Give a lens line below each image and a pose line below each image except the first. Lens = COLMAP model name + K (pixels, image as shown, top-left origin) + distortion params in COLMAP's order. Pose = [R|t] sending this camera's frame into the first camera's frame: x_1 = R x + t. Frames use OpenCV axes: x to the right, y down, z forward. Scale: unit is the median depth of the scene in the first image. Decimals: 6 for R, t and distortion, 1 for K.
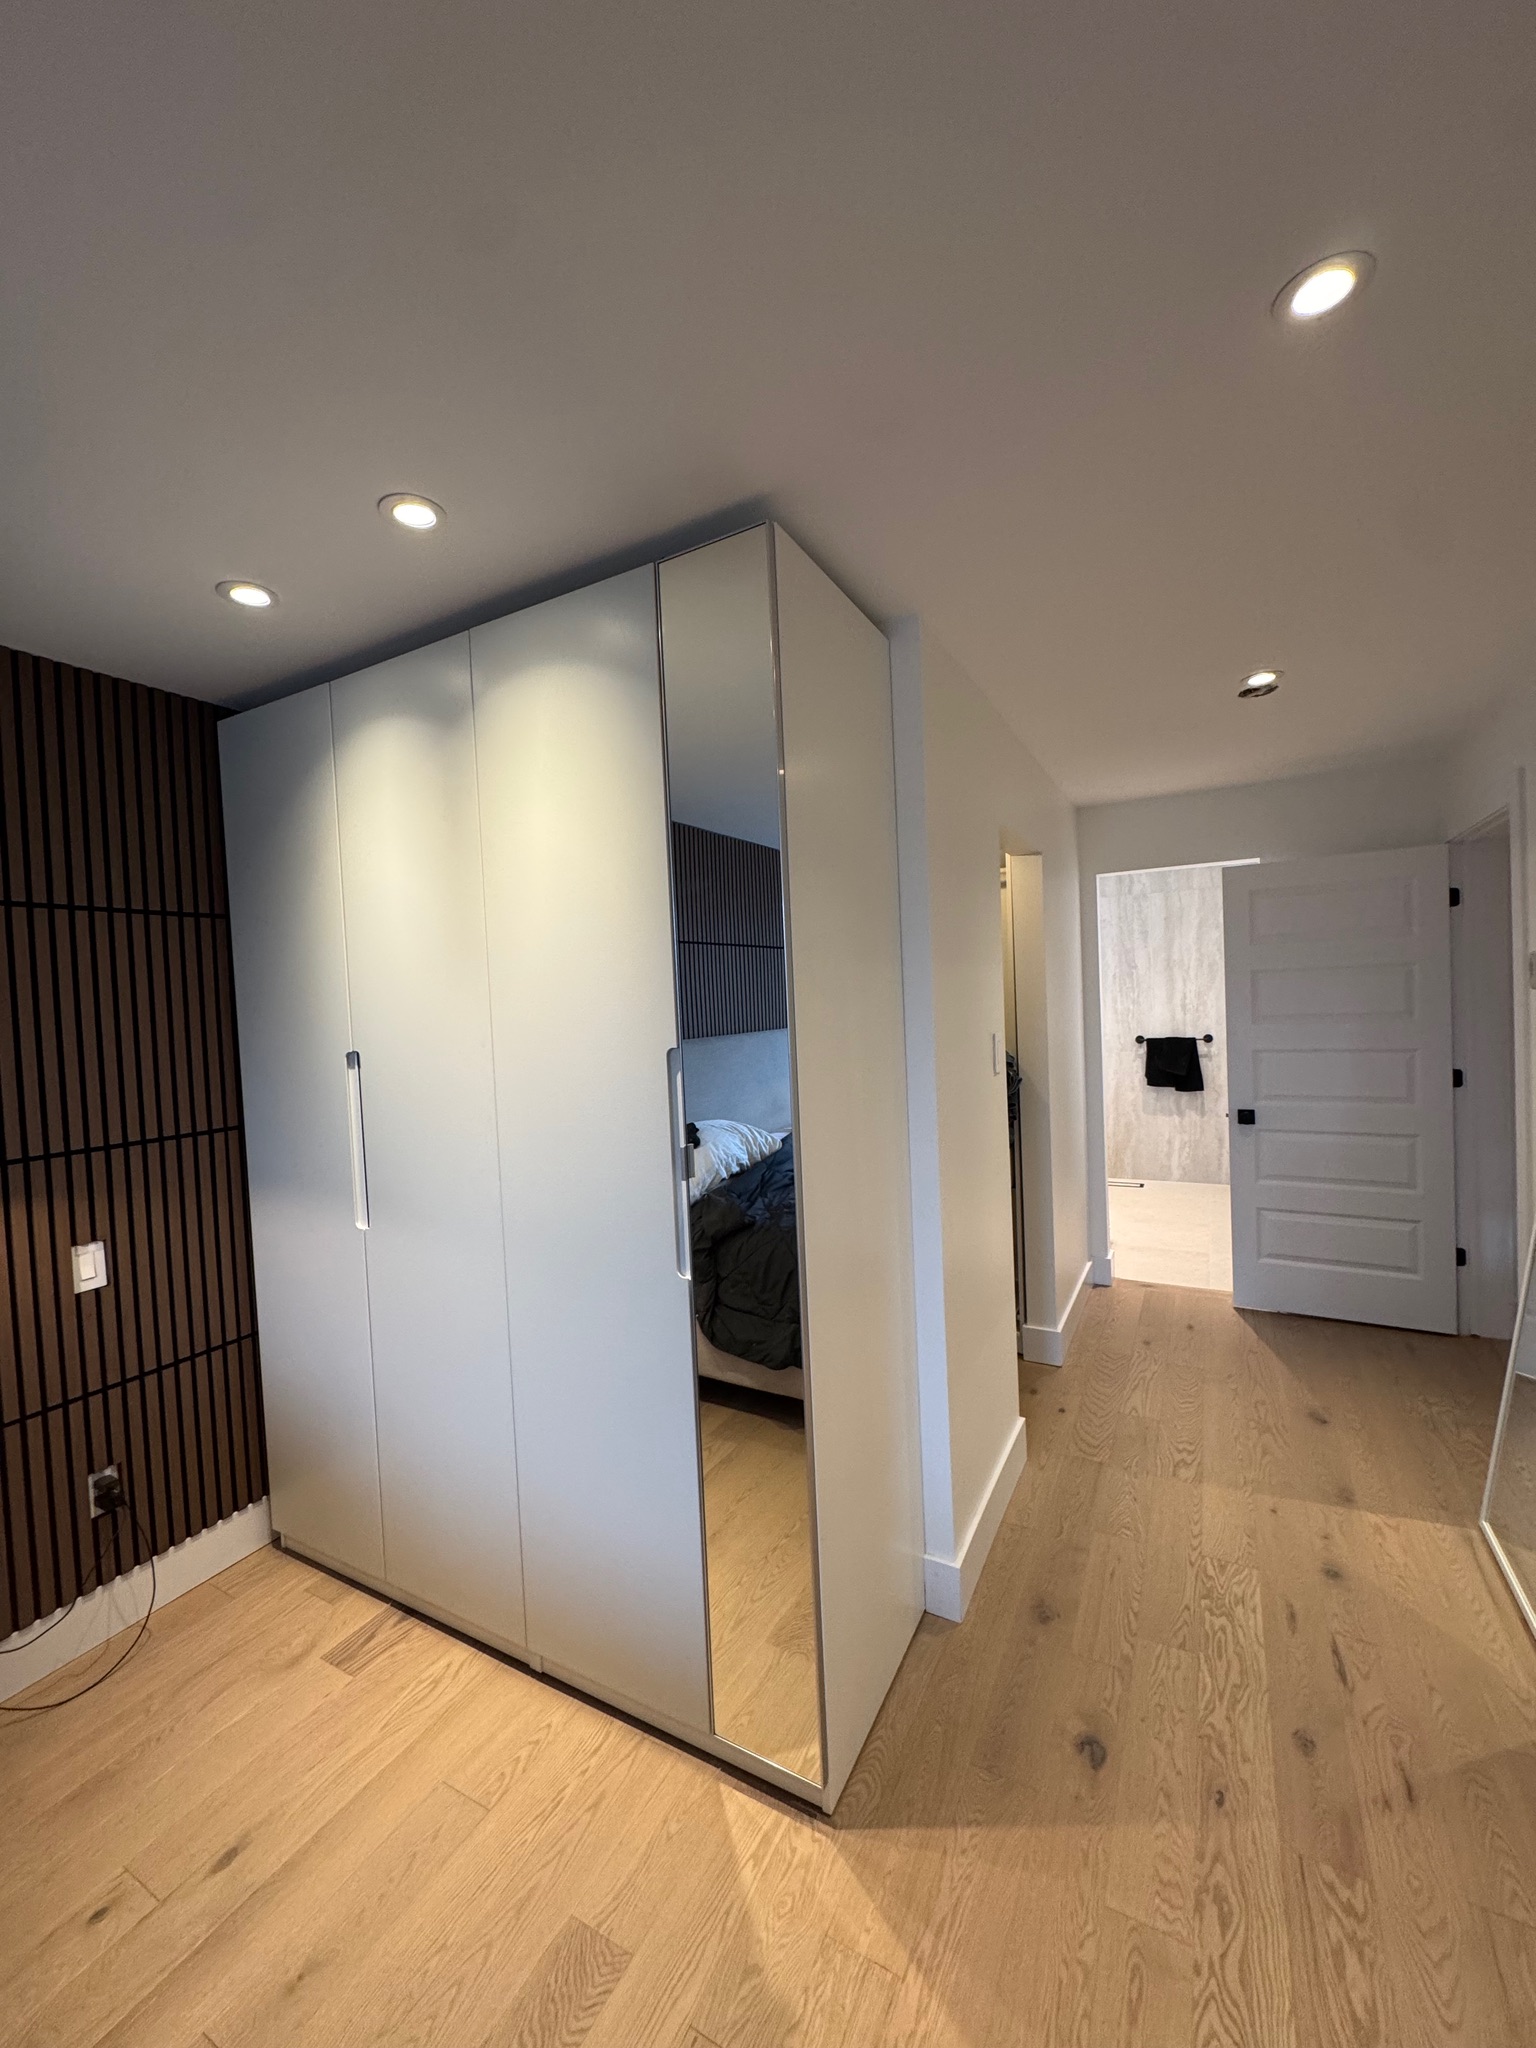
lens RADIAL K [[812.2, 0, 770.9], [0, 812.2, 1023.5], [0, 0, 1]] dist [-0.001326, 0.000064]
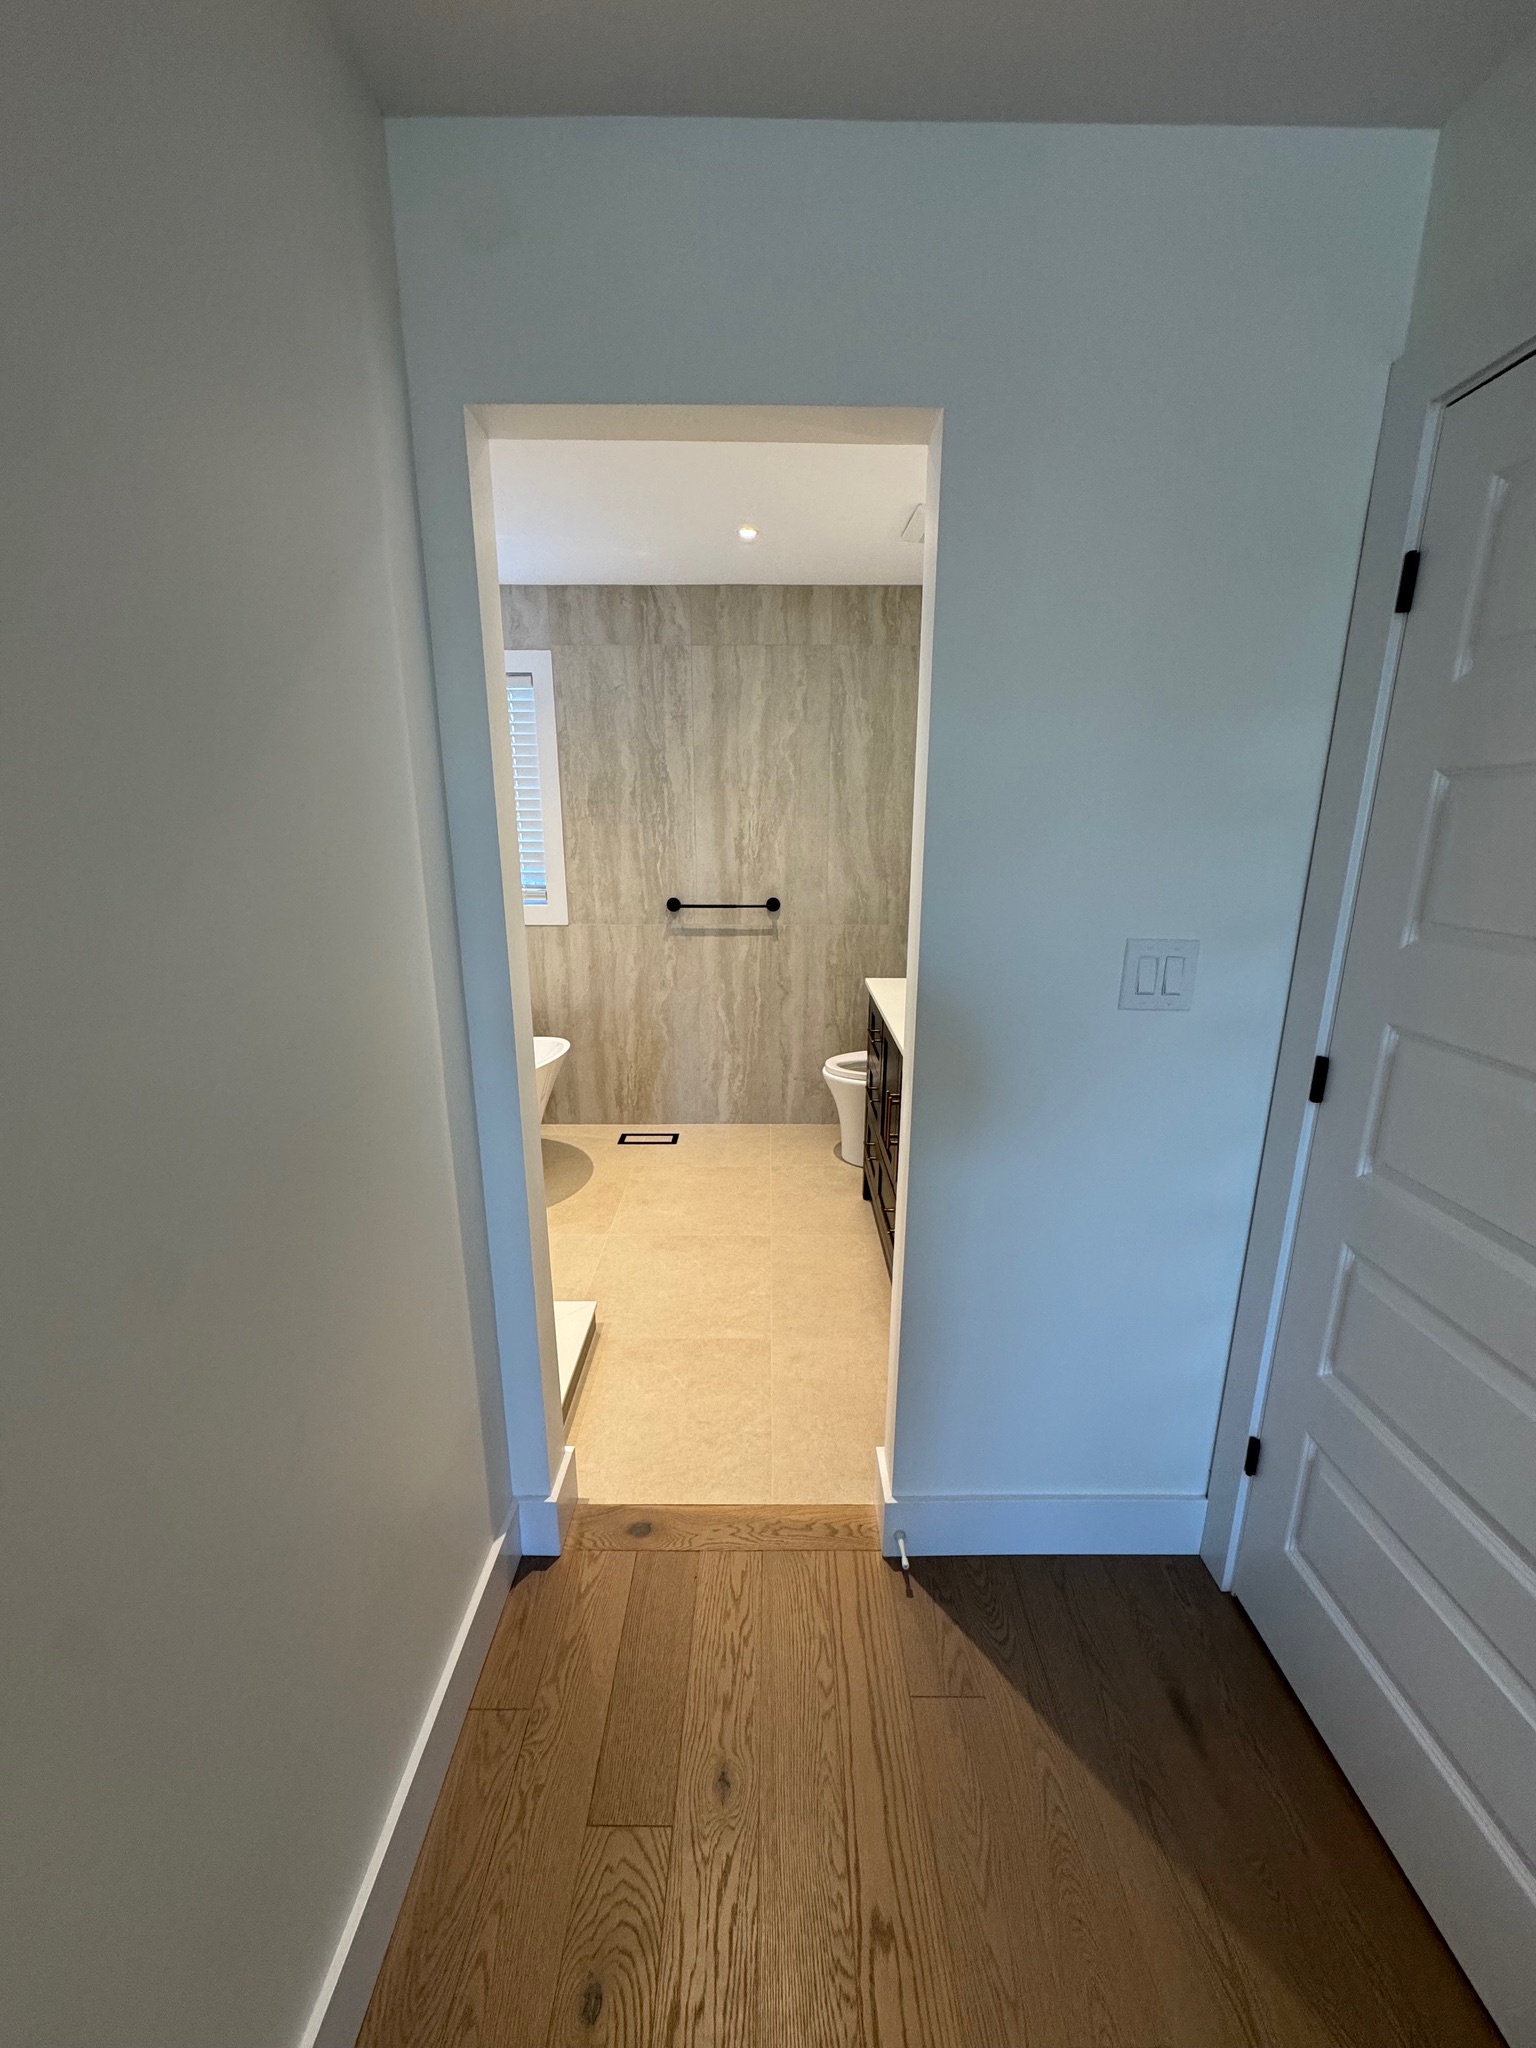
lens RADIAL K [[812.2, 0, 770.9], [0, 812.2, 1023.5], [0, 0, 1]] dist [-0.001326, 0.000064]
pose [[0.877986, -0.075821, 0.472643, 0.232089], [-0.025361, 0.978621, 0.204101, -0.019419], [-0.478014, -0.191184, 0.857293, 0.442885]]
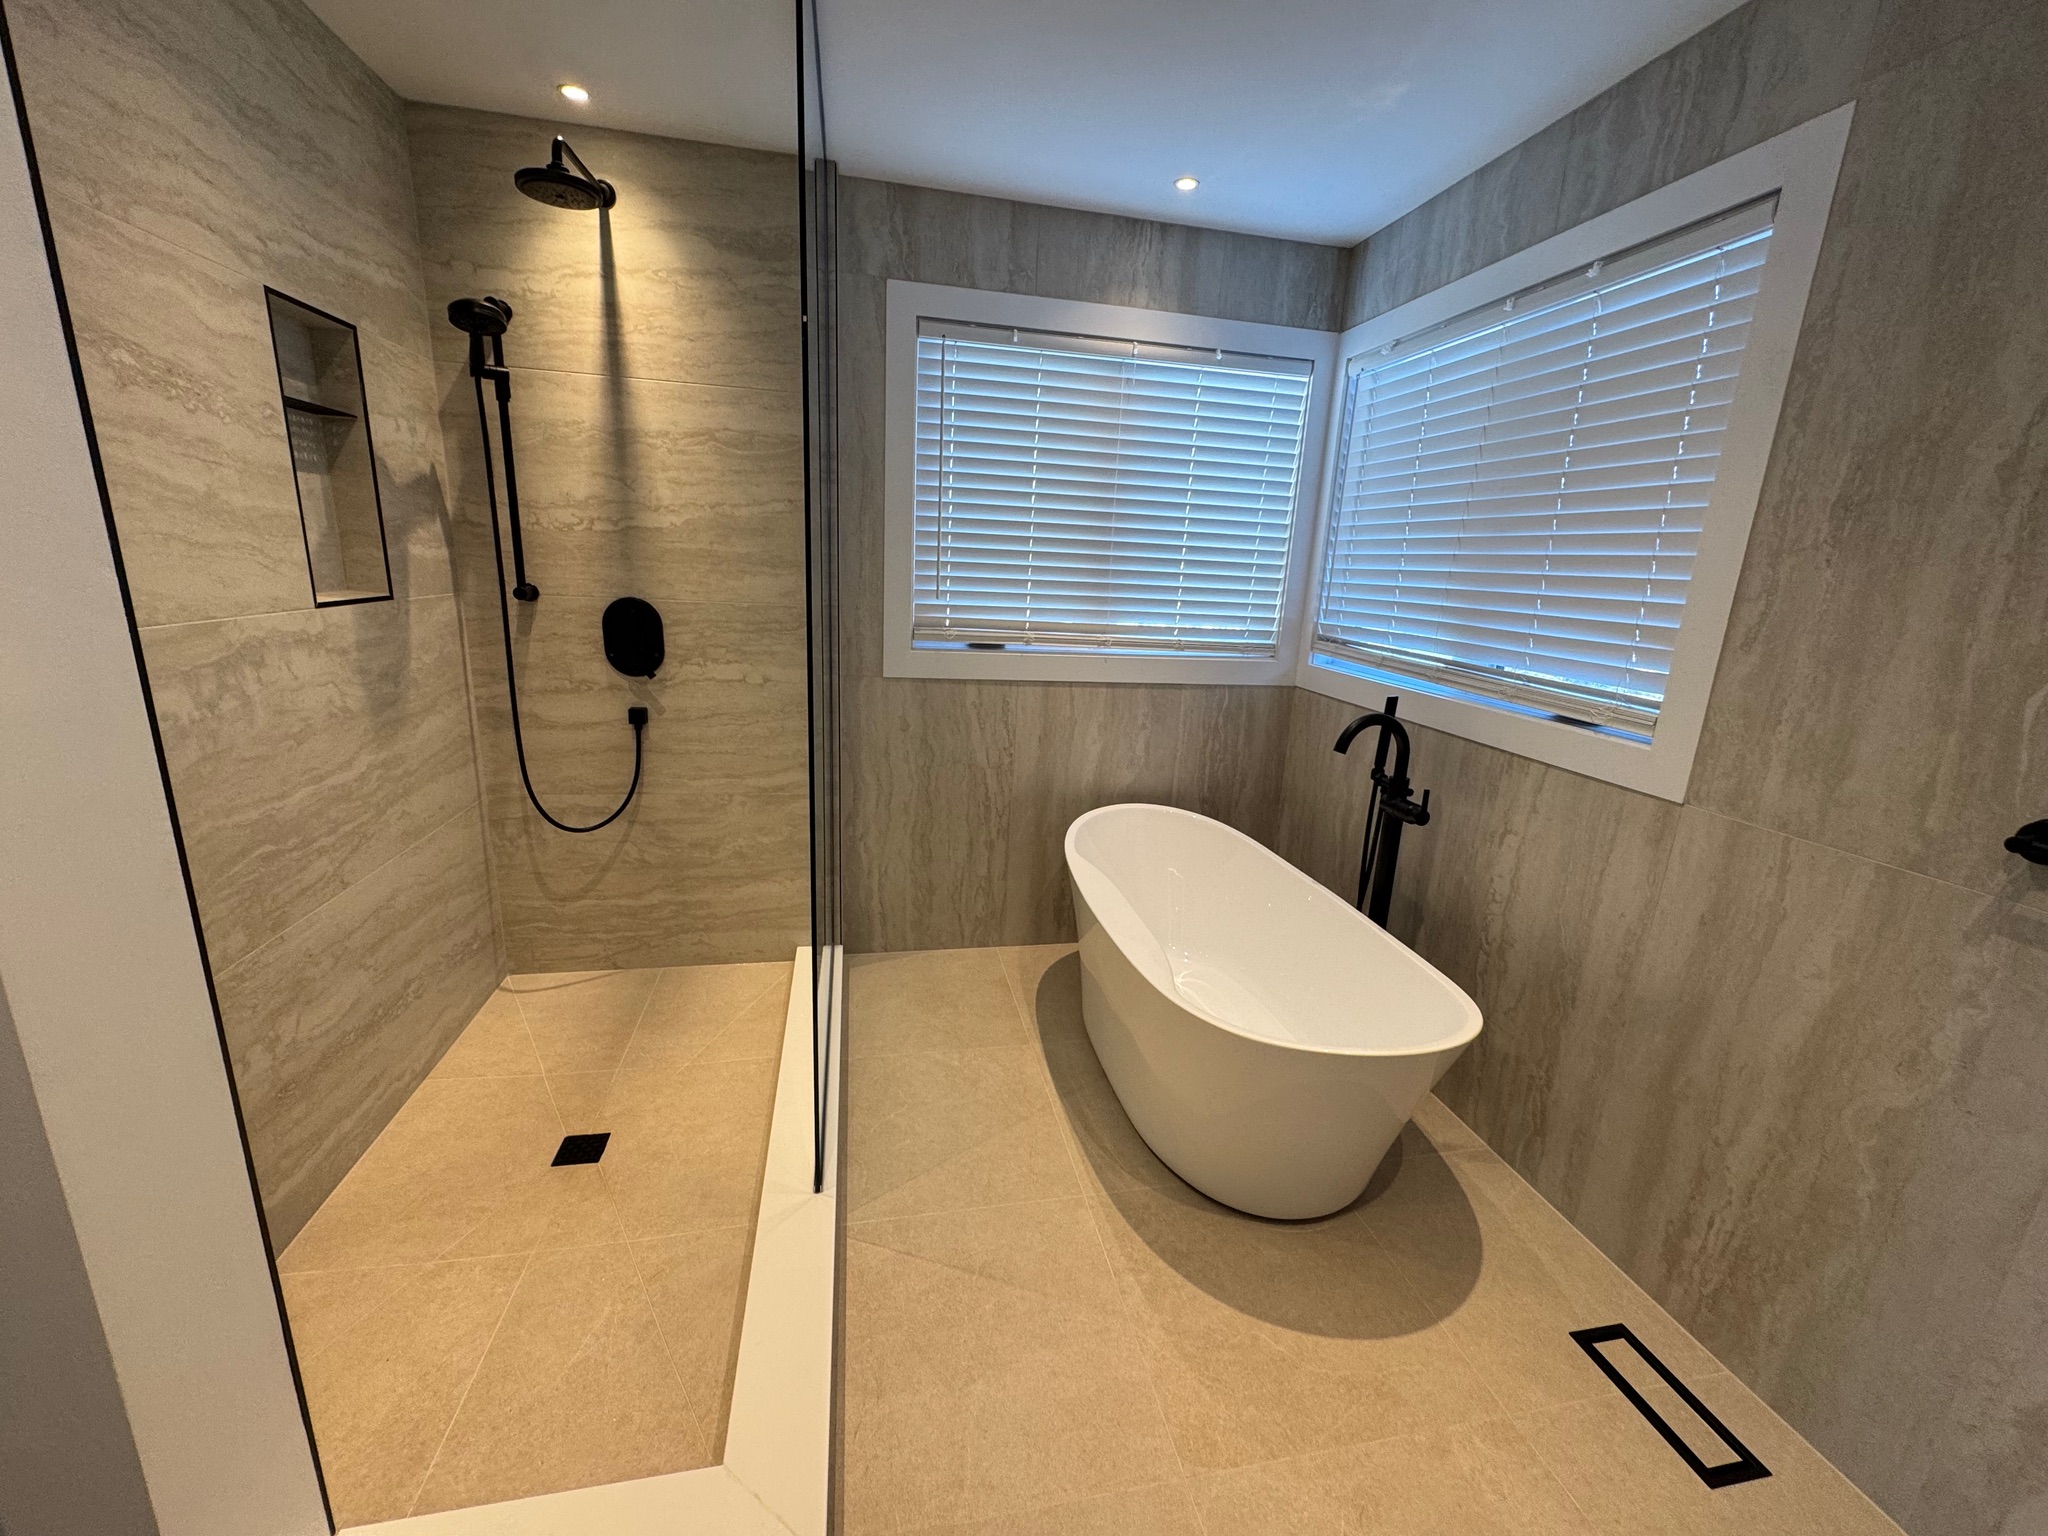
lens RADIAL K [[810.7, 0, 1024.9], [0, 810.7, 764.9], [0, 0, 1]] dist [-0.000207, -0.000062]
pose [[0.635856, 0.258849, -0.727106, 0.448244], [-0.100618, 0.961844, 0.254425, -0.019472], [0.765221, -0.088618, 0.637640, 0.738943]]
